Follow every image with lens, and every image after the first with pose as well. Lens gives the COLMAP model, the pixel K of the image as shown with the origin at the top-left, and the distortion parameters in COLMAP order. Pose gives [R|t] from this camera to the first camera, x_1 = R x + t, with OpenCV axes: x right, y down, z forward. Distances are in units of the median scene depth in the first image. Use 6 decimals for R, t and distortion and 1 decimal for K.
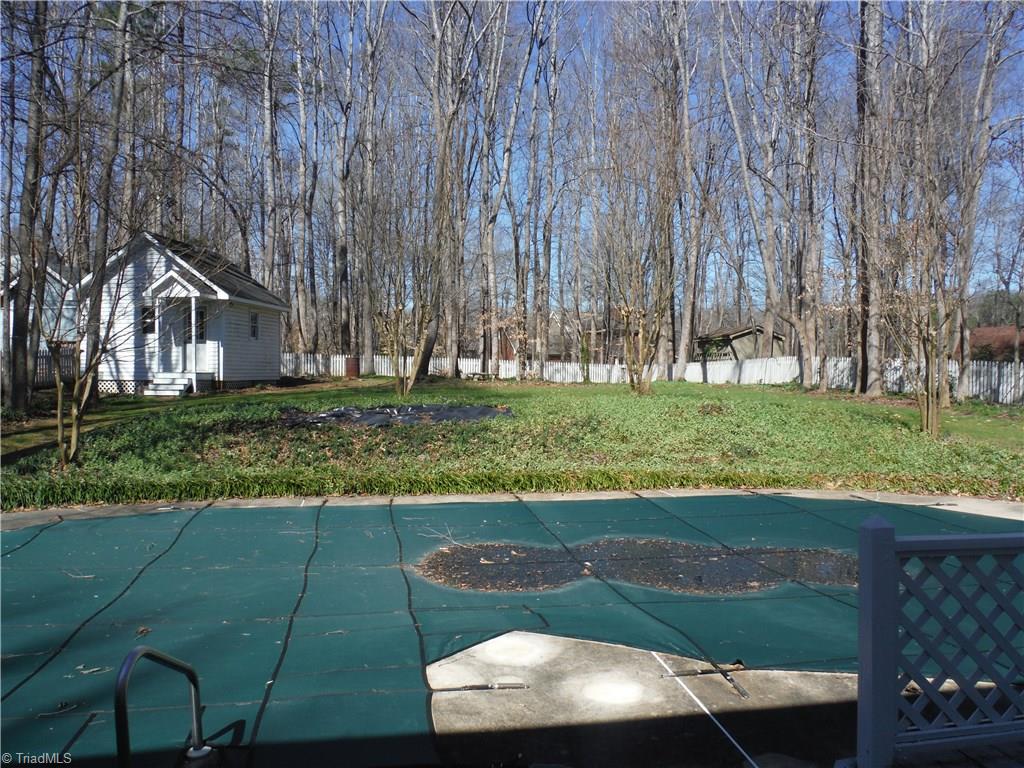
lens RADIAL K [[862.4, 0, 511.2], [0, 862.4, 384.6], [0, 0, 1]] dist [-0.078103, 0.044167]
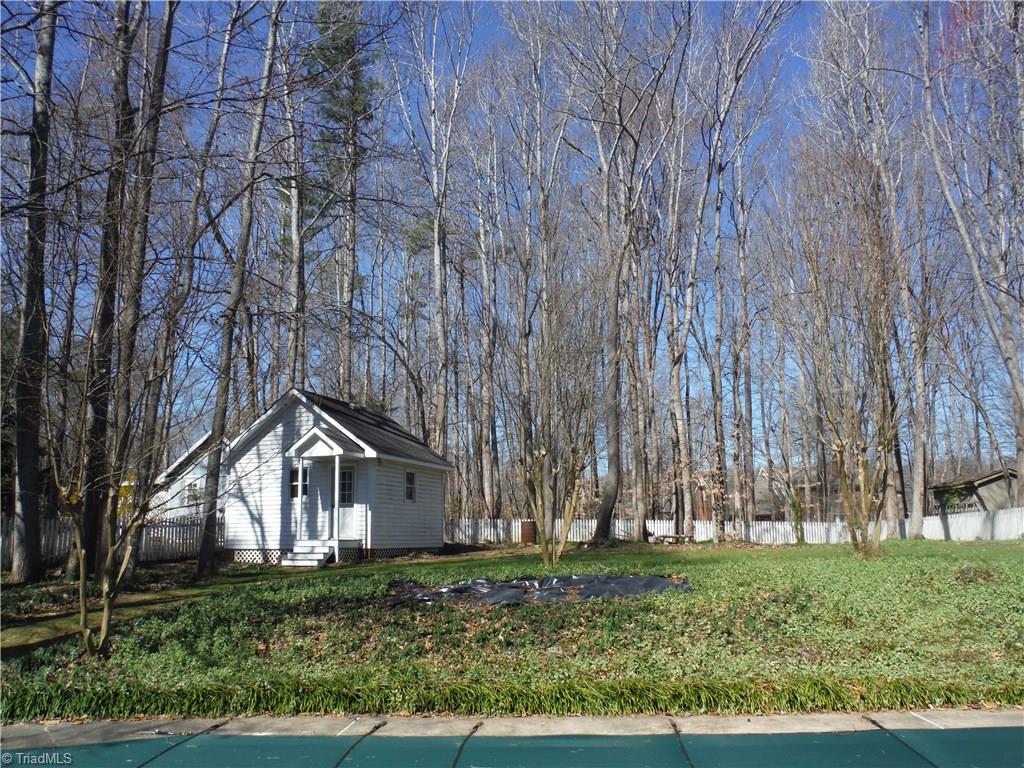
lens RADIAL K [[862.4, 0, 515.9], [0, 862.4, 392.0], [0, 0, 1]] dist [-0.078103, 0.044167]
pose [[0.971906, -0.057730, -0.228179, 0.023553], [0.015166, 0.982799, -0.184056, 0.001988], [0.234880, 0.175424, 0.956064, 0.154854]]
